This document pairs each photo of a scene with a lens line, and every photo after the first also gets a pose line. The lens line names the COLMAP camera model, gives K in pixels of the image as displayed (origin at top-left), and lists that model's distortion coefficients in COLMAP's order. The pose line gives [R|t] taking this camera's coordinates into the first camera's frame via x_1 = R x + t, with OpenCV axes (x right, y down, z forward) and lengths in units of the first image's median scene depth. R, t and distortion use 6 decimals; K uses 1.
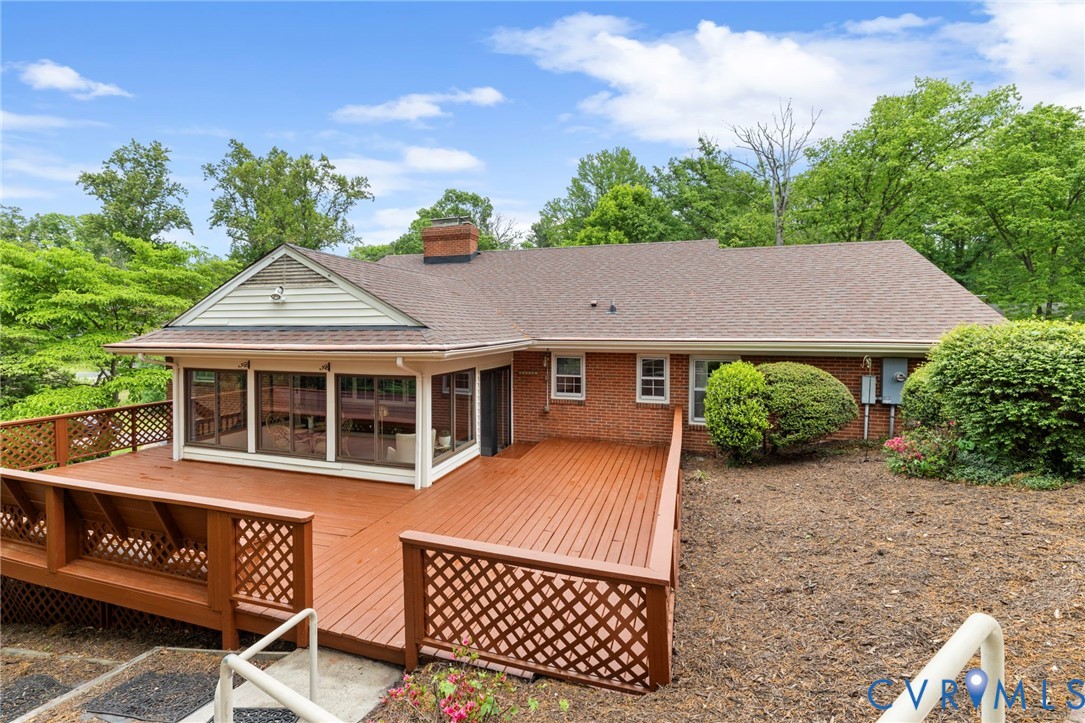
lens RADIAL K [[481.2, 0, 534.5], [0, 481.2, 335.5], [0, 0, 1]] dist [-0.002591, 0.001417]
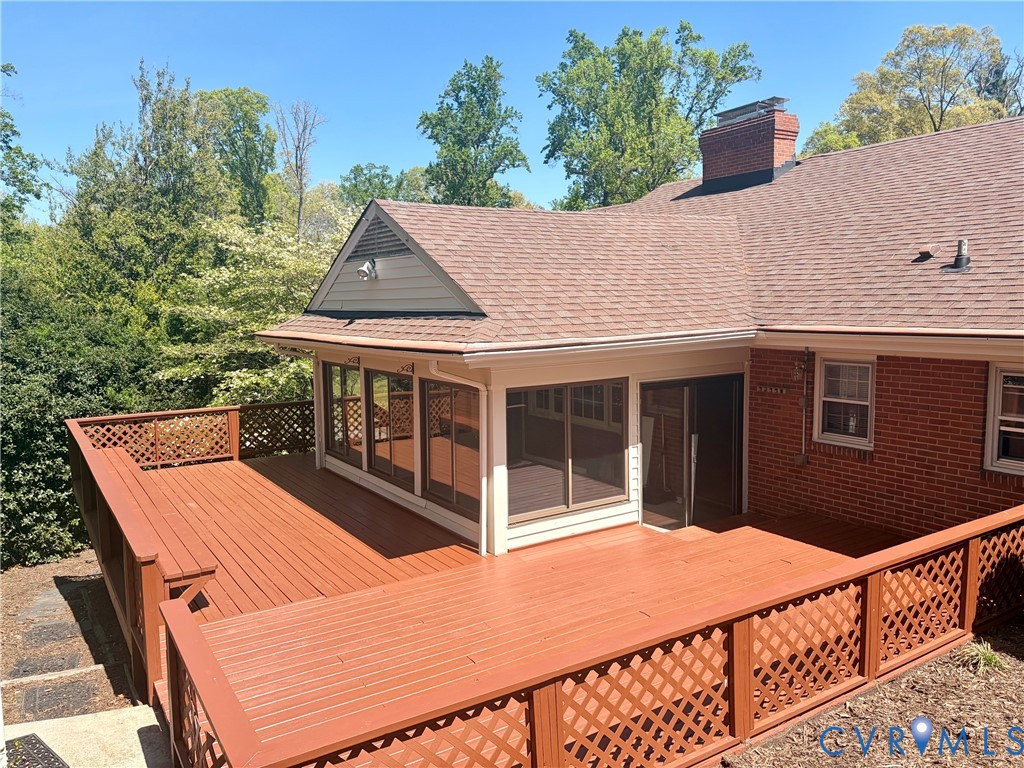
lens RADIAL K [[774.4, 0, 511.4], [0, 774.4, 383.8], [0, 0, 1]] dist [0.029392, -0.003950]
pose [[0.769149, 0.055828, -0.636626, 0.315138], [0.008784, 0.995159, 0.097881, -0.017076], [0.639009, -0.080877, 0.764935, 0.145538]]
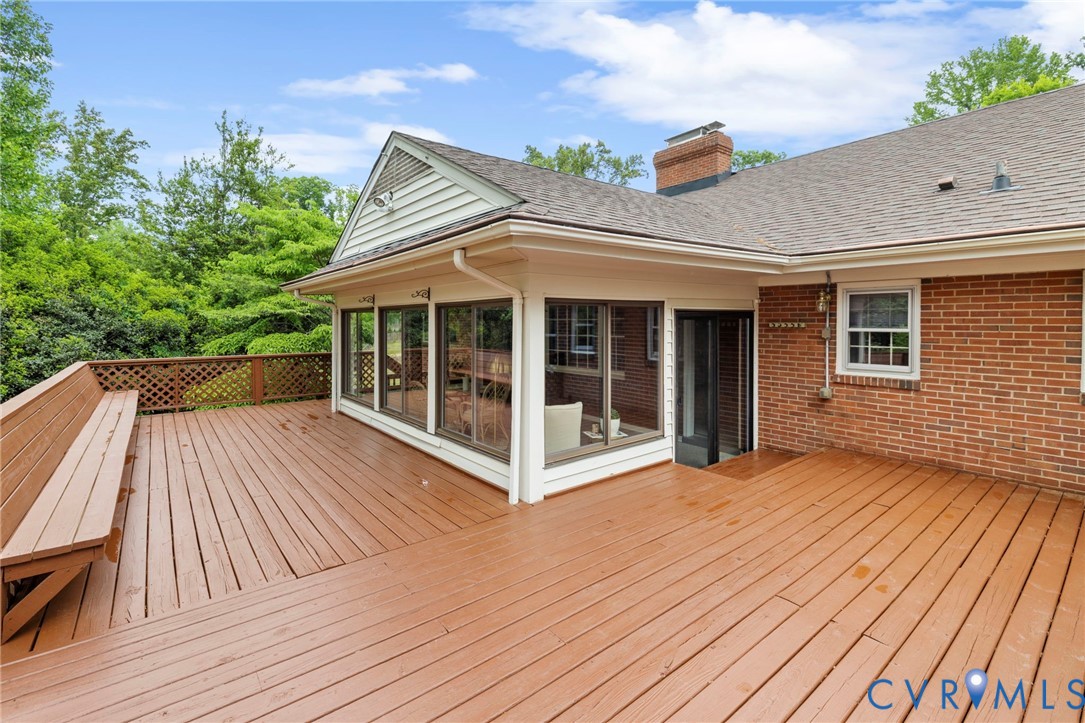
lens RADIAL K [[481.2, 0, 527.5], [0, 481.2, 327.9], [0, 0, 1]] dist [-0.002591, 0.001417]
pose [[0.823872, 0.005167, -0.566753, 0.053254], [-0.004845, 0.999986, 0.002072, 0.080843], [0.566756, 0.001039, 0.823885, 0.378679]]
